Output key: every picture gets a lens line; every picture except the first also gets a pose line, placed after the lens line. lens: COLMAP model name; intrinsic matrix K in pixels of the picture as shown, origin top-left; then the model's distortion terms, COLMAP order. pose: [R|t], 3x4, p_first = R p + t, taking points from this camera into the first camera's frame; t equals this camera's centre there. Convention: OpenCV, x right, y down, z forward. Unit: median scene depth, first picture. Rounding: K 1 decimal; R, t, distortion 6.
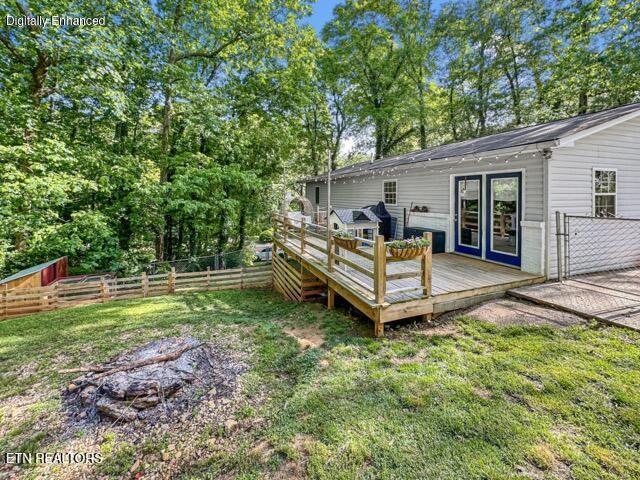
lens RADIAL K [[263.1, 0, 316.6], [0, 263.1, 239.1], [0, 0, 1]] dist [-0.001684, -0.000210]
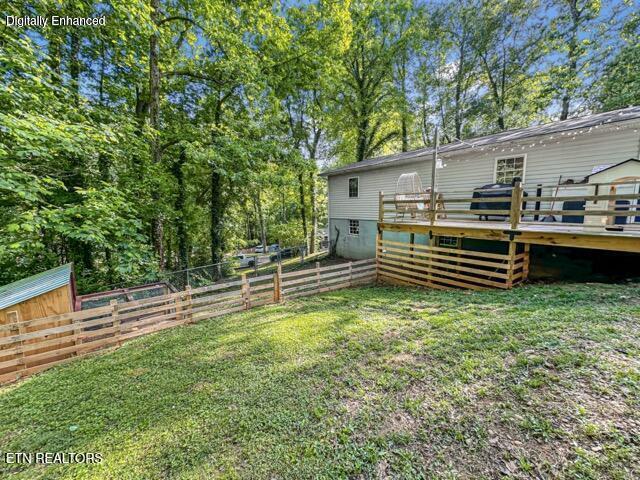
lens RADIAL K [[263.1, 0, 316.6], [0, 263.1, 239.1], [0, 0, 1]] dist [-0.001684, -0.000210]
pose [[0.961854, -0.034857, 0.271332, -0.614856], [0.043685, 0.998692, -0.026562, 0.060874], [-0.270051, 0.037402, 0.962119, 0.280041]]
